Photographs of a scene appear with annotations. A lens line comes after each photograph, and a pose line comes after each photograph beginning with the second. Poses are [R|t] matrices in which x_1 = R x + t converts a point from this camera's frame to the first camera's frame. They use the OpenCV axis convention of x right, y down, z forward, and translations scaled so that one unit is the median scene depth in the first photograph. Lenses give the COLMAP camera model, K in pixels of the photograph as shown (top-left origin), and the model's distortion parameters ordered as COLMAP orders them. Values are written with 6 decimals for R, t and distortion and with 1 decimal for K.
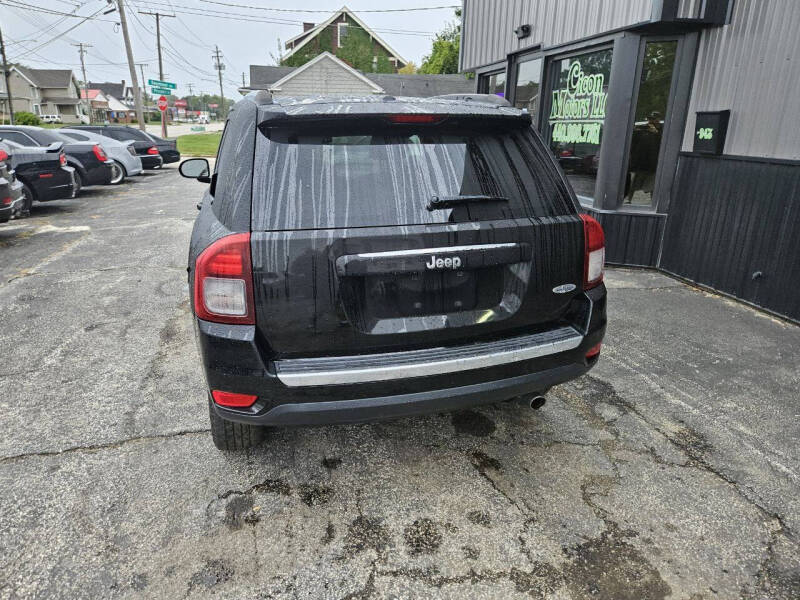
lens RADIAL K [[539.9, 0, 389.9], [0, 539.9, 287.8], [0, 0, 1]] dist [0.066599, -0.058199]
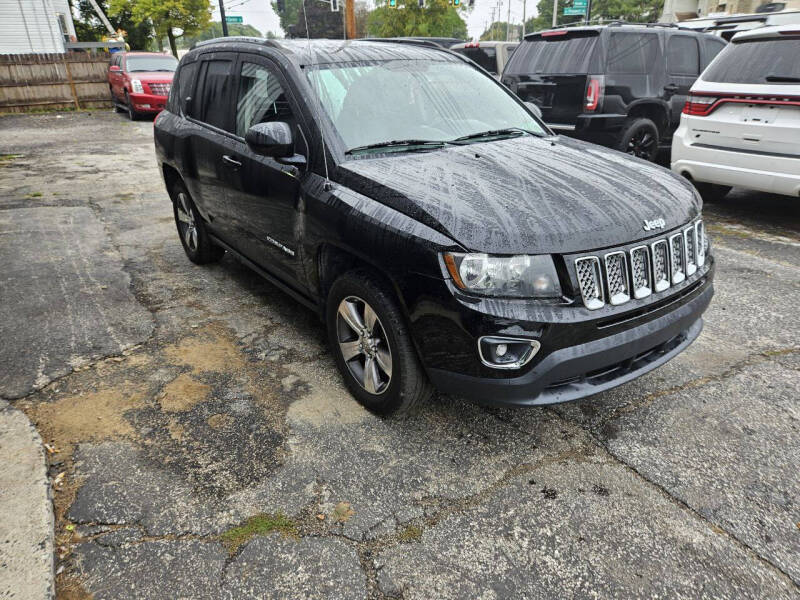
lens RADIAL K [[539.9, 0, 401.3], [0, 539.9, 300.9], [0, 0, 1]] dist [0.066599, -0.058199]
pose [[-0.942528, 0.145780, -0.300647, 0.102839], [-0.085806, 0.764017, 0.639464, -0.399055], [0.322921, 0.628511, -0.707599, 1.305825]]
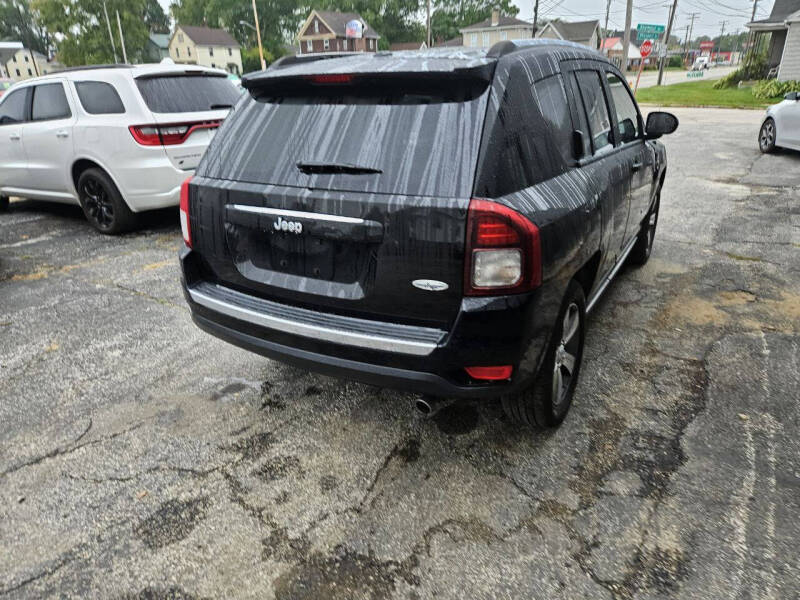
lens RADIAL K [[539.9, 0, 398.1], [0, 539.9, 300.5], [0, 0, 1]] dist [0.066599, -0.058199]
pose [[0.674309, 0.253826, -0.693455, 0.348159], [-0.179174, 0.967245, 0.179815, -0.046384], [0.716383, 0.002998, 0.697701, 0.151664]]
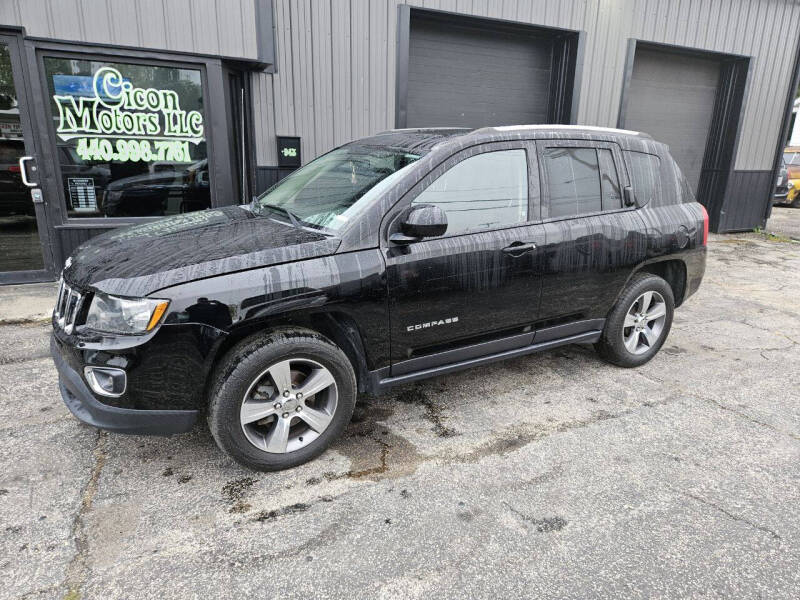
lens RADIAL K [[539.9, 0, 407.9], [0, 539.9, 302.9], [0, 0, 1]] dist [0.066599, -0.058199]
pose [[-0.262220, -0.271897, 0.925912, -0.722305], [0.258592, 0.904597, 0.338872, -0.263474], [-0.929715, 0.328293, -0.166893, 0.873139]]
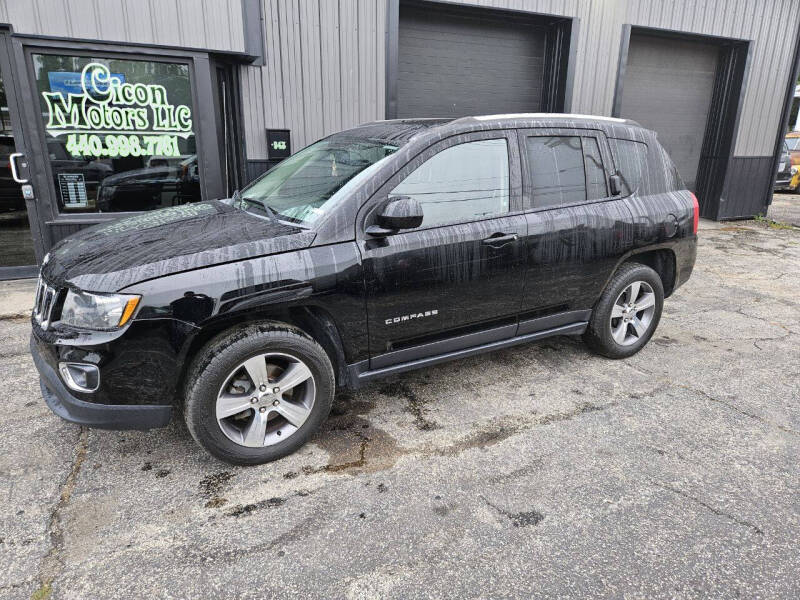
lens RADIAL K [[539.9, 0, 397.4], [0, 539.9, 298.7], [0, 0, 1]] dist [0.066599, -0.058199]
pose [[-0.244214, -0.277262, 0.929239, -0.723722], [0.273884, 0.899518, 0.340374, -0.257677], [-0.930240, 0.337628, -0.143738, 0.852108]]
